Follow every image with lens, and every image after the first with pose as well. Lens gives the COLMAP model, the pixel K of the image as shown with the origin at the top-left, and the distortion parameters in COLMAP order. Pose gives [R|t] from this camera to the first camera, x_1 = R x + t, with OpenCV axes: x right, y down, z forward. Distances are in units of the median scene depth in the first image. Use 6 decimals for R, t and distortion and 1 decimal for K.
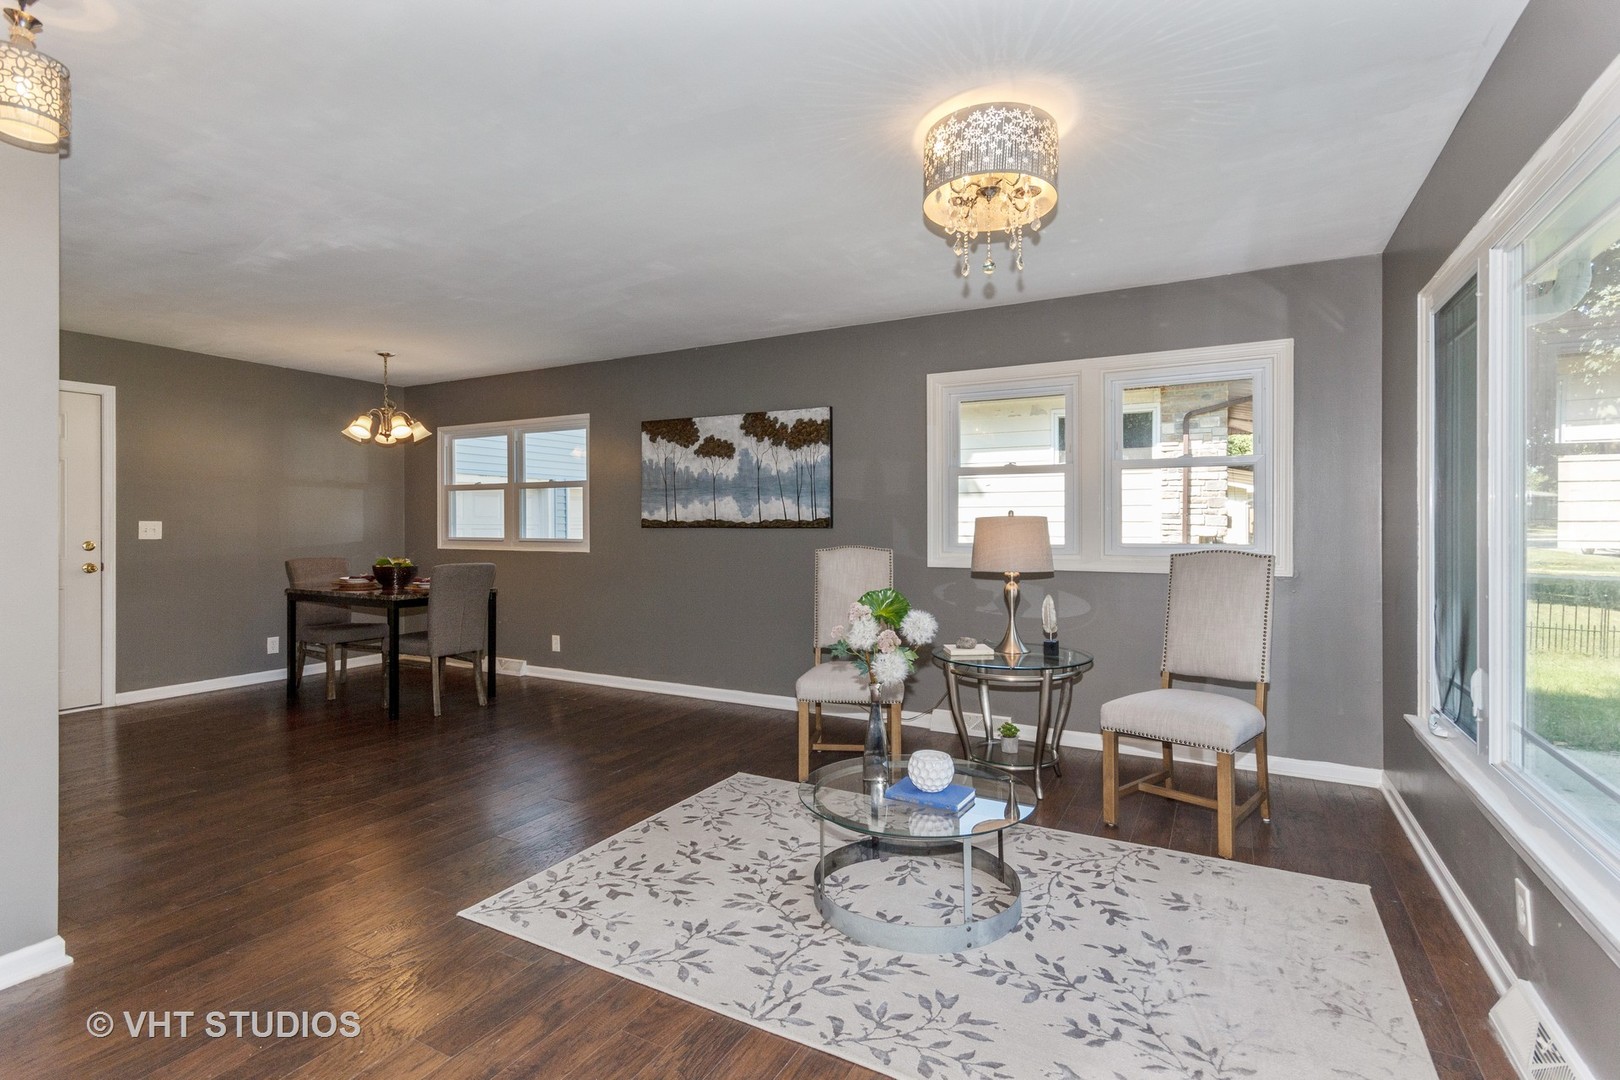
lens RADIAL K [[777.0, 0, 816.9], [0, 777.0, 528.0], [0, 0, 1]] dist [0.001428, 0.000696]
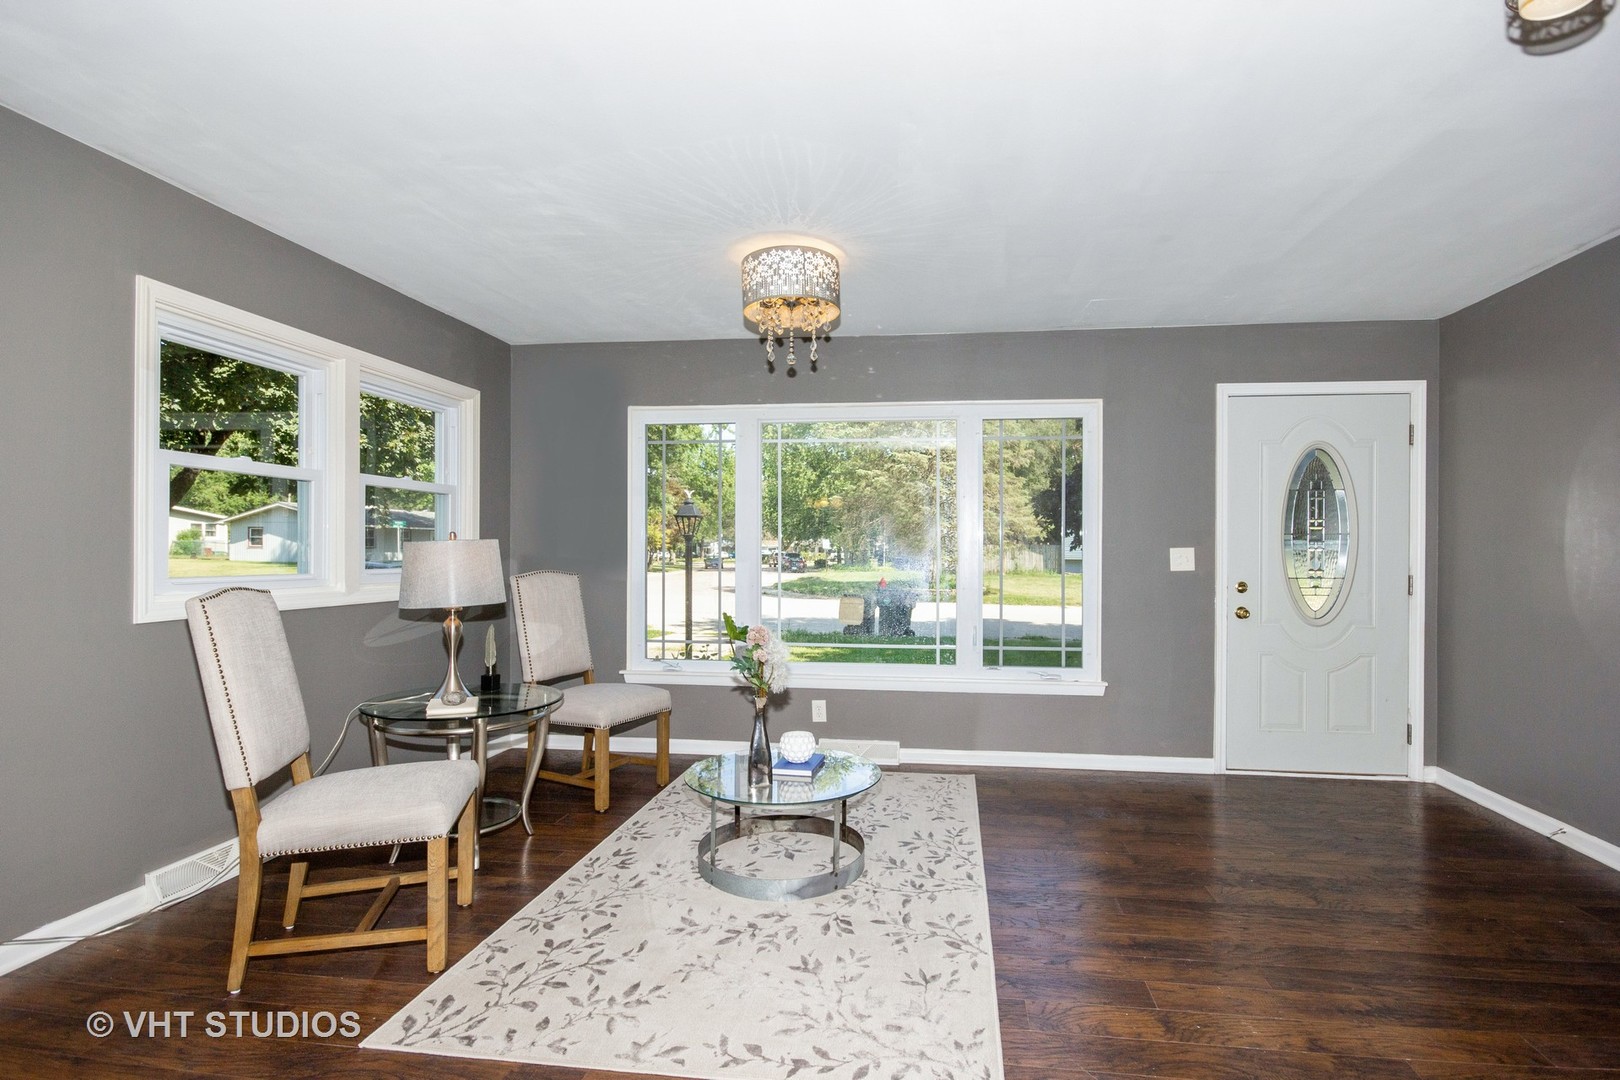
lens RADIAL K [[801.8, 0, 810.0], [0, 801.8, 540.0], [0, 0, 1]] dist [0.000935, 0.000593]
pose [[-0.344264, 0.008661, 0.938833, -1.018415], [-0.002160, 0.999947, -0.010017, -0.016720], [-0.938870, -0.005477, -0.344227, 1.321423]]
